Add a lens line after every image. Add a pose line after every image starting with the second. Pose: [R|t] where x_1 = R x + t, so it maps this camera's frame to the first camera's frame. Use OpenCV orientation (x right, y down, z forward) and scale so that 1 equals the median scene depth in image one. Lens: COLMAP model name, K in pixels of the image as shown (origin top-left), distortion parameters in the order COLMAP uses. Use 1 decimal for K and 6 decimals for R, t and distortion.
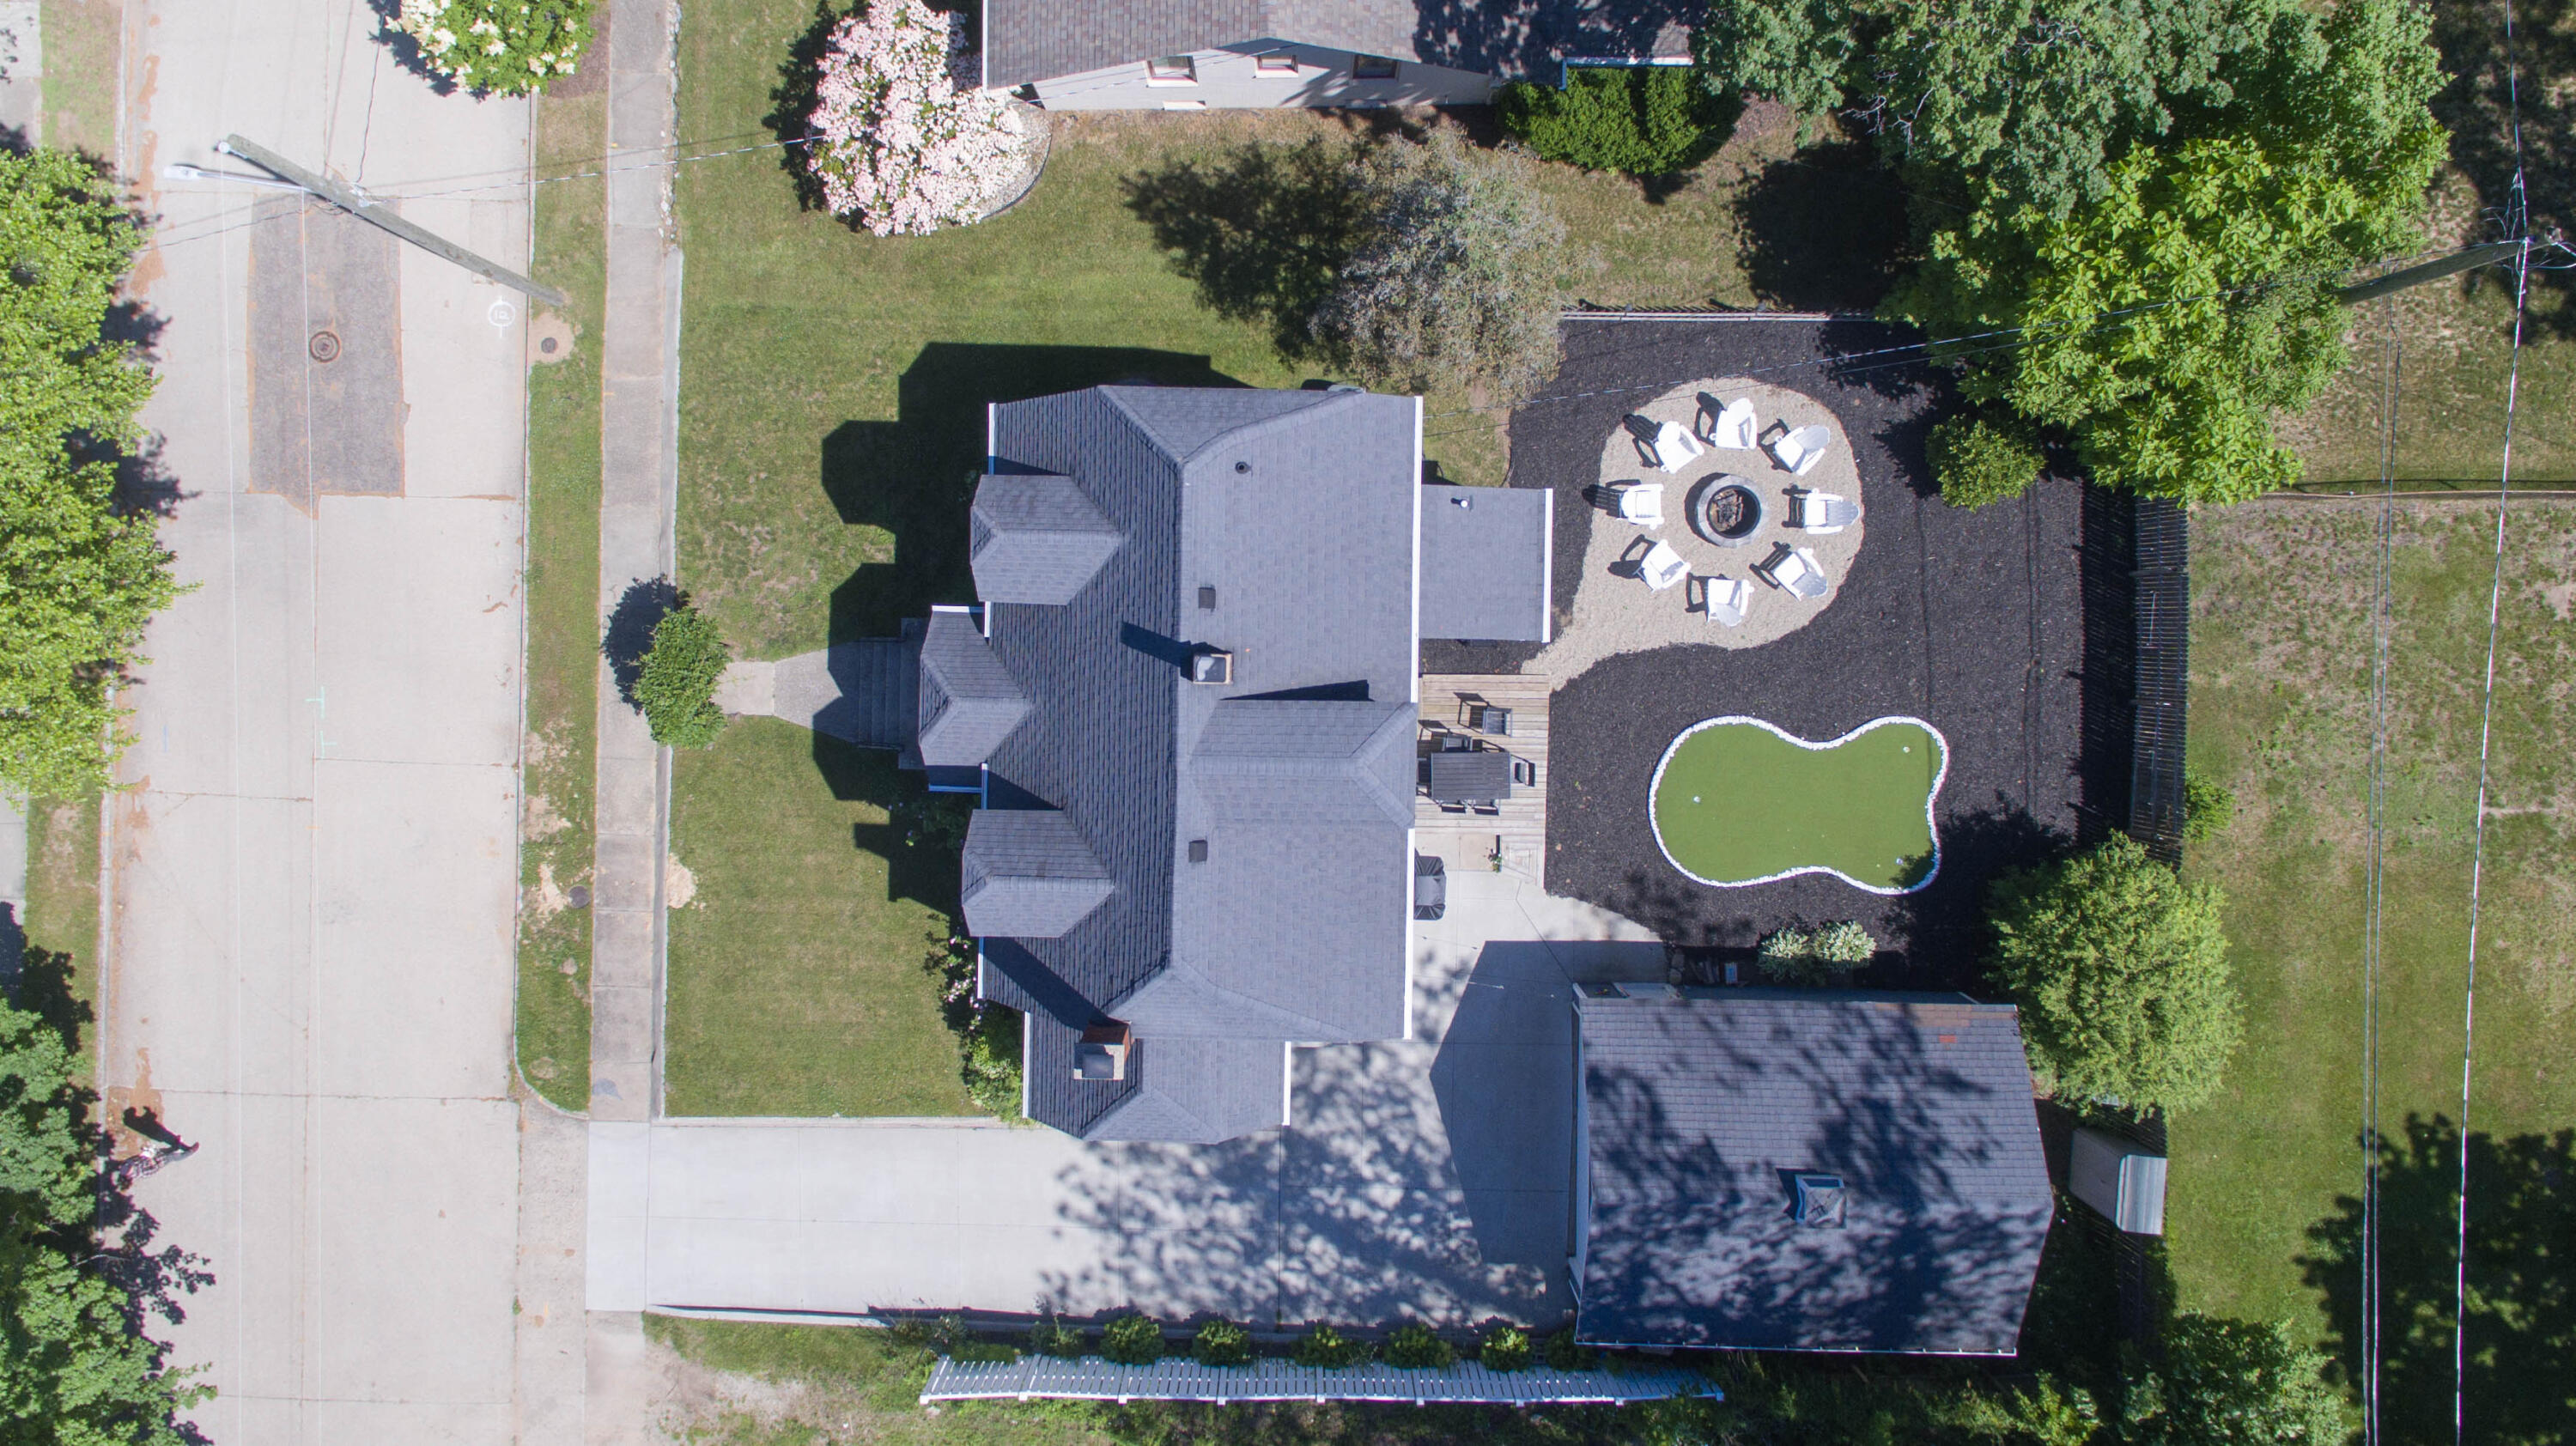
lens RADIAL K [[1709.4, 0, 1249.9], [0, 1709.4, 629.8], [0, 0, 1]] dist [0.005753, 0.000964]
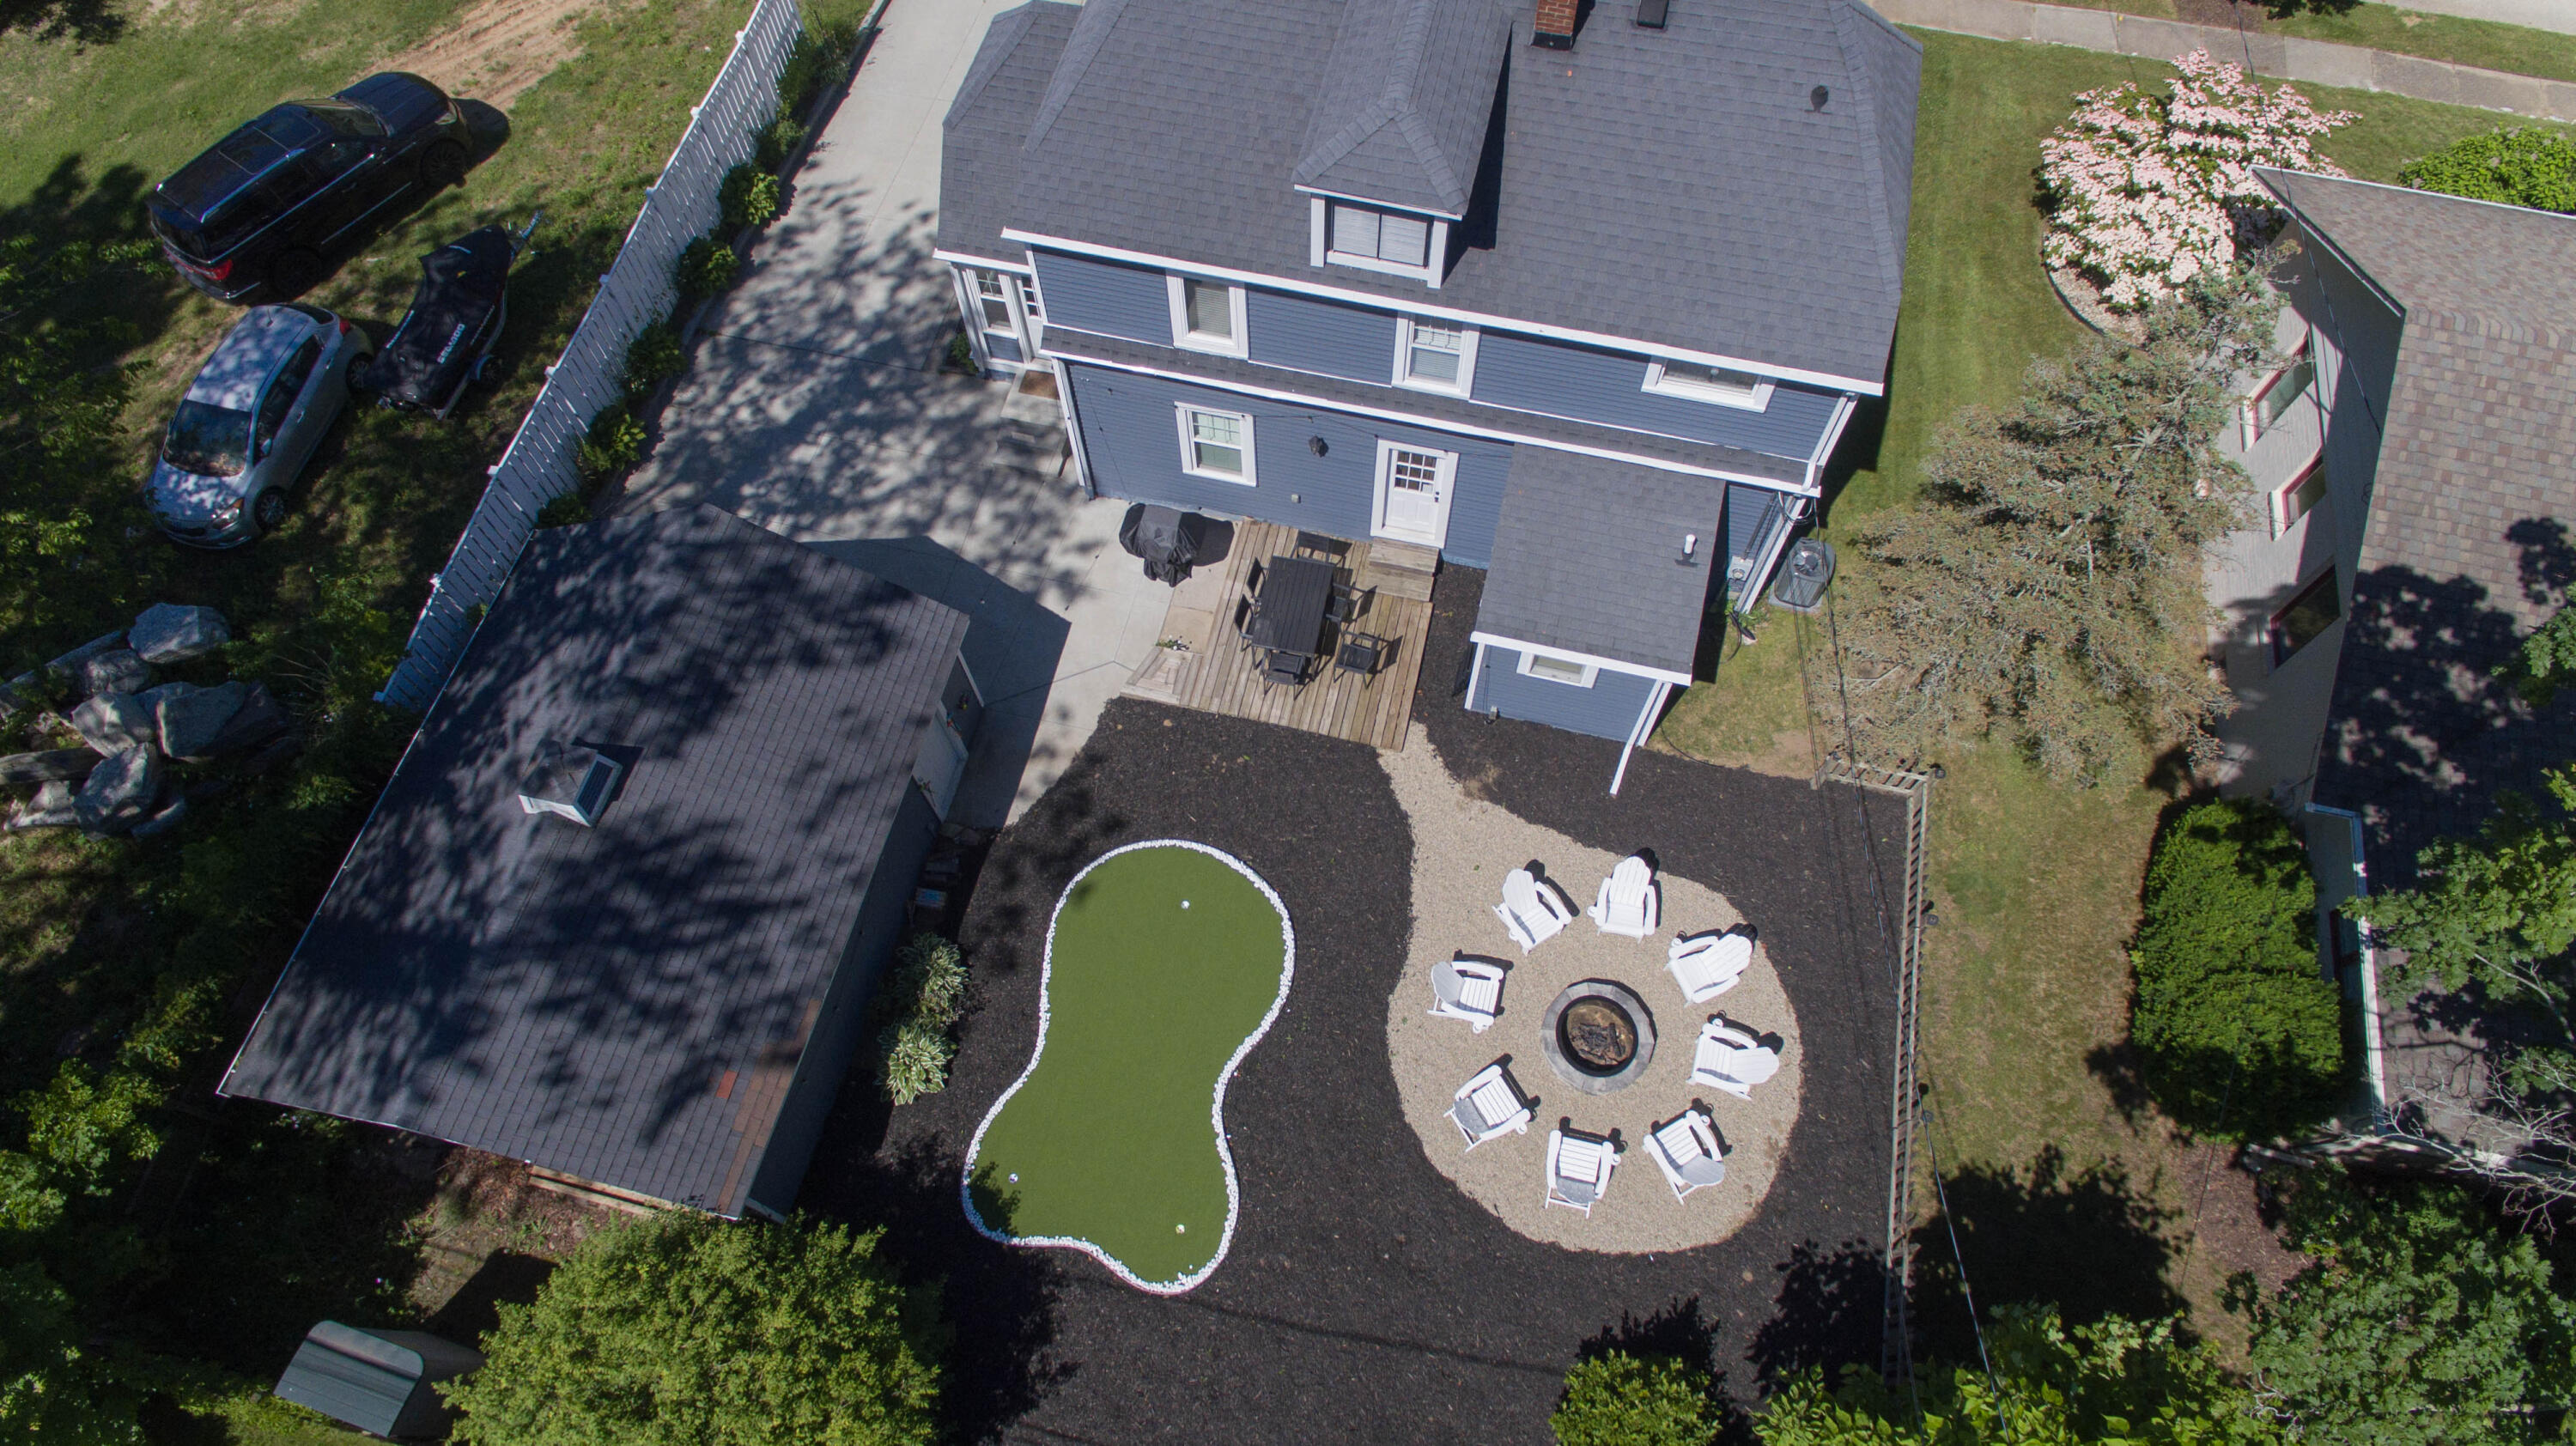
lens RADIAL K [[1455.4, 0, 1279.7], [0, 1455.4, 723.7], [0, 0, 1]] dist [0.006584, -0.015997]
pose [[-0.220409, 0.887955, -0.403677, 0.425568], [-0.975106, -0.190303, 0.113810, 0.009146], [0.024238, 0.418713, 0.907795, 0.438654]]
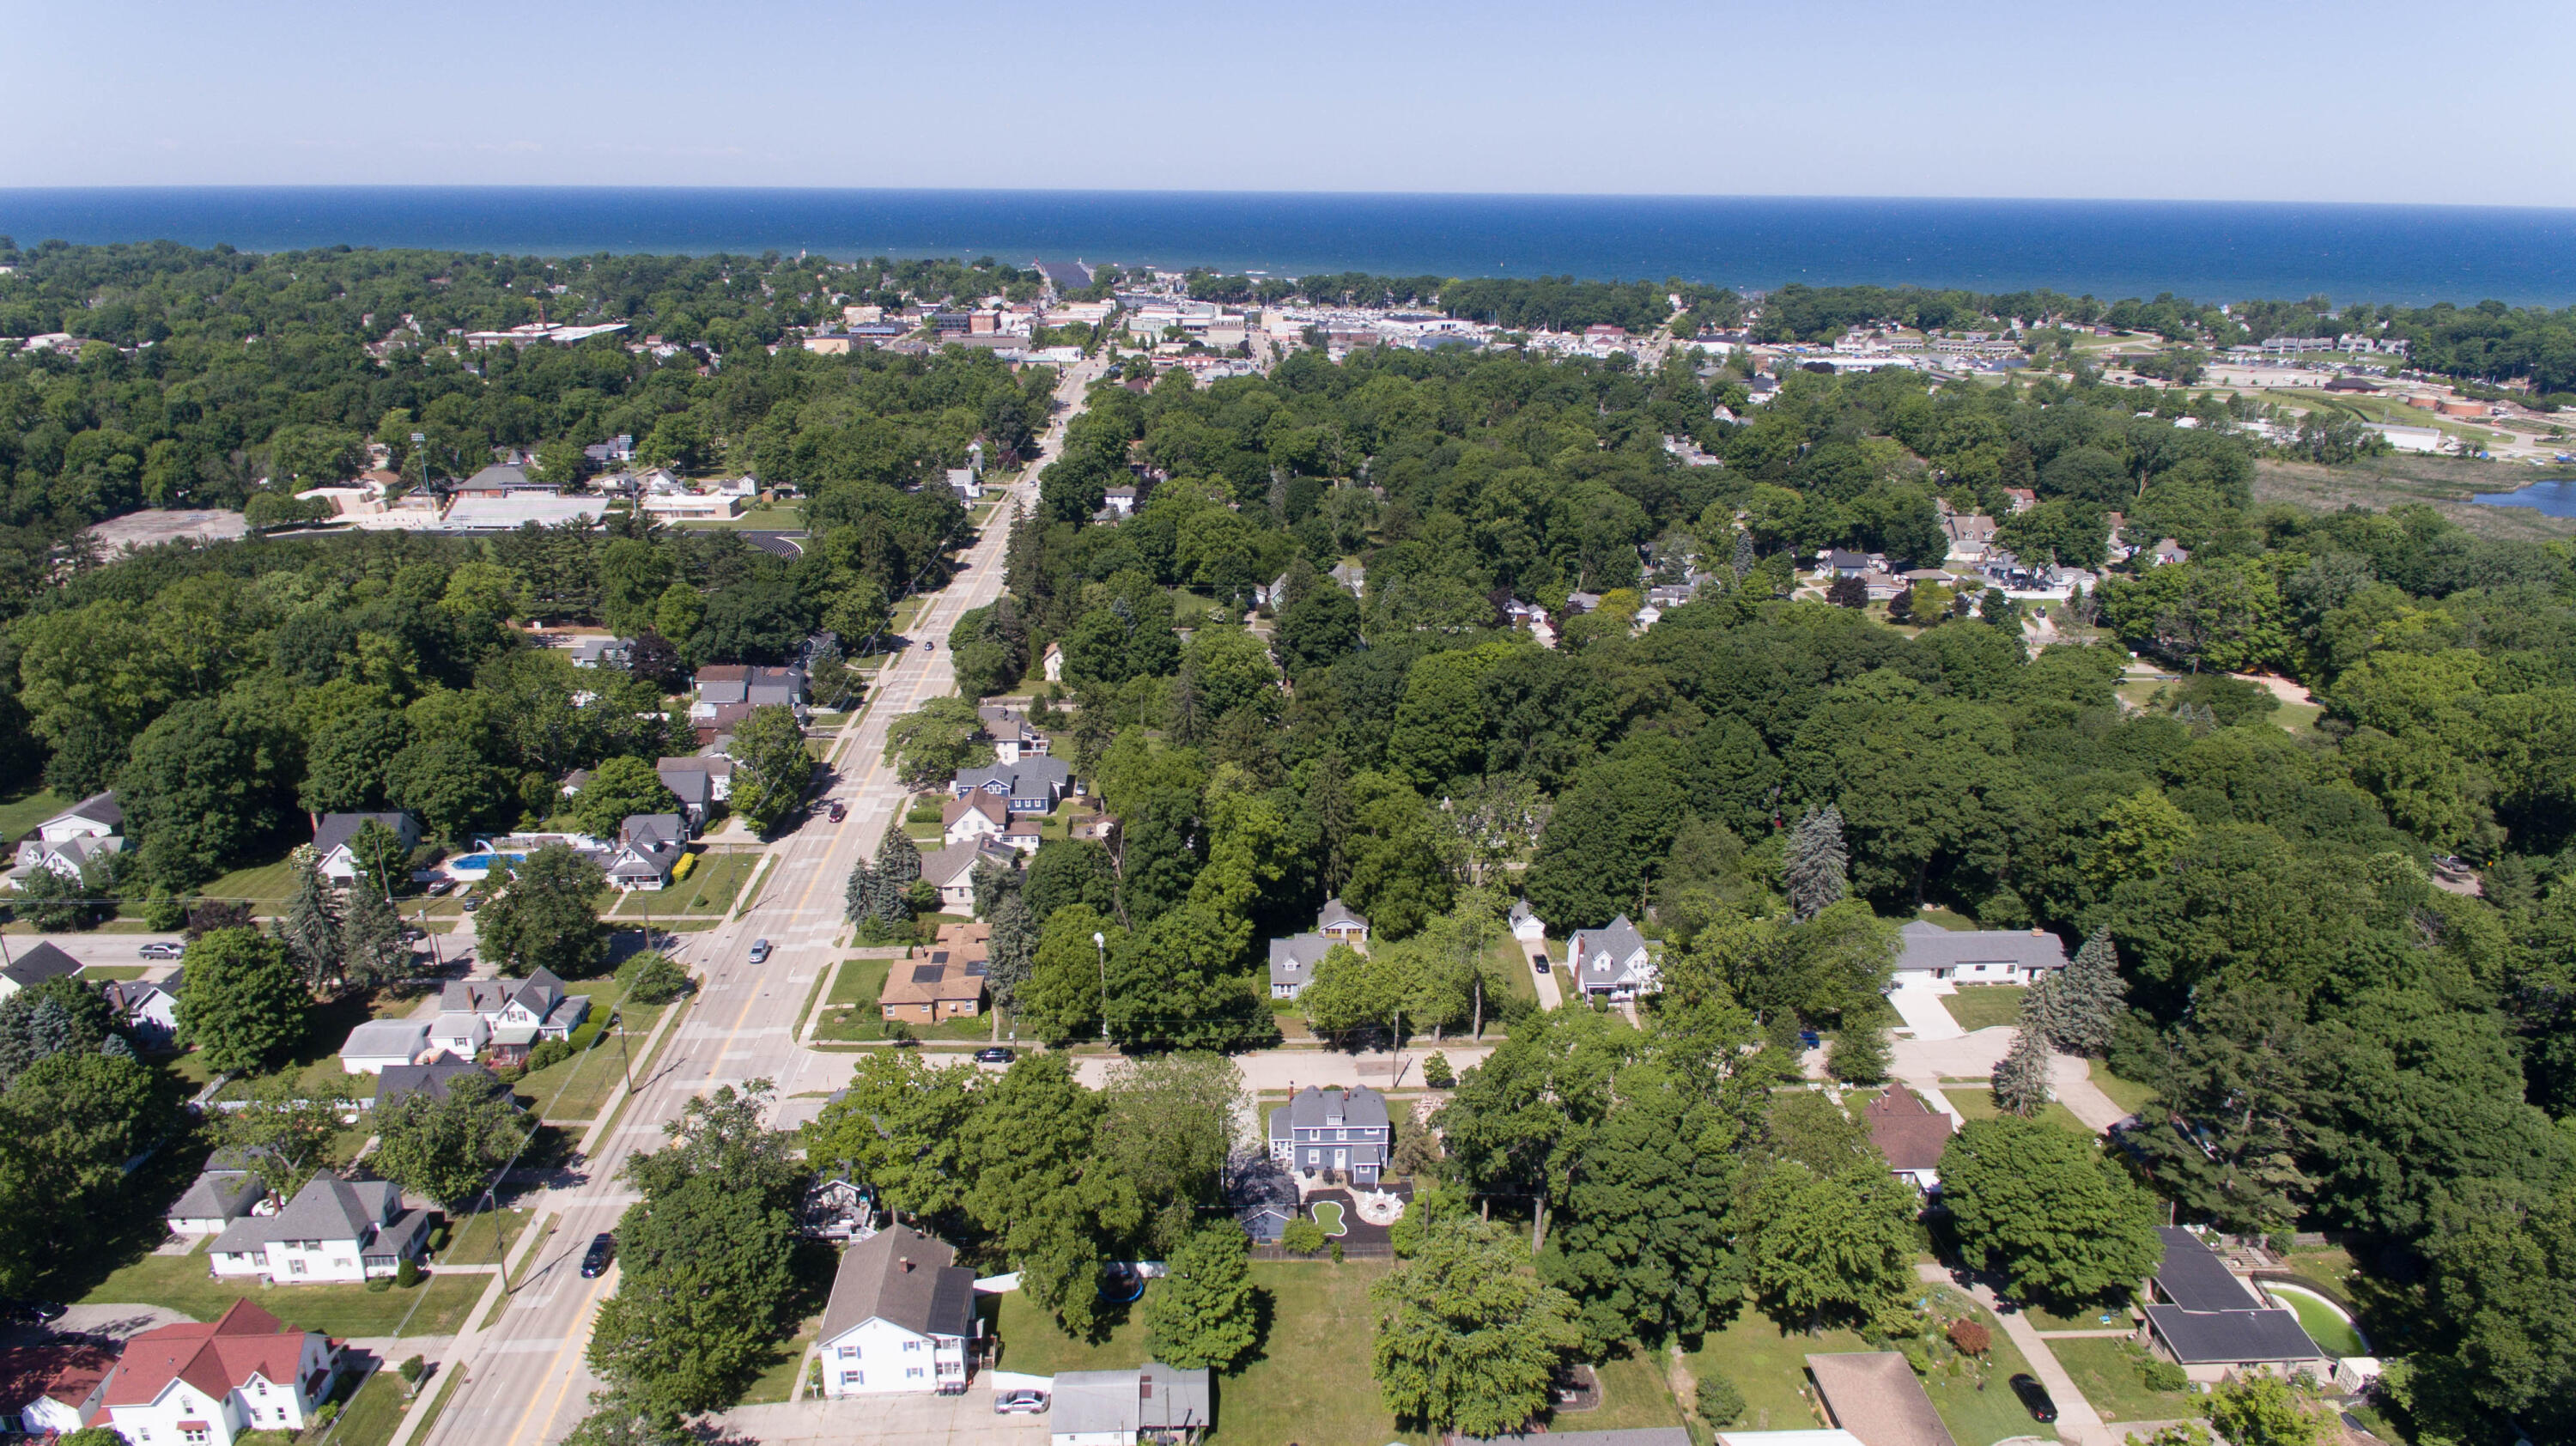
lens RADIAL K [[1517.6, 0, 1279.6], [0, 1517.6, 684.6], [0, 0, 1]] dist [0.020579, -0.045259]
pose [[0.054408, 0.326826, -0.943517, 4.260578], [-0.998513, 0.014486, -0.052561, 0.479768], [-0.003510, 0.944974, 0.327128, -2.136043]]
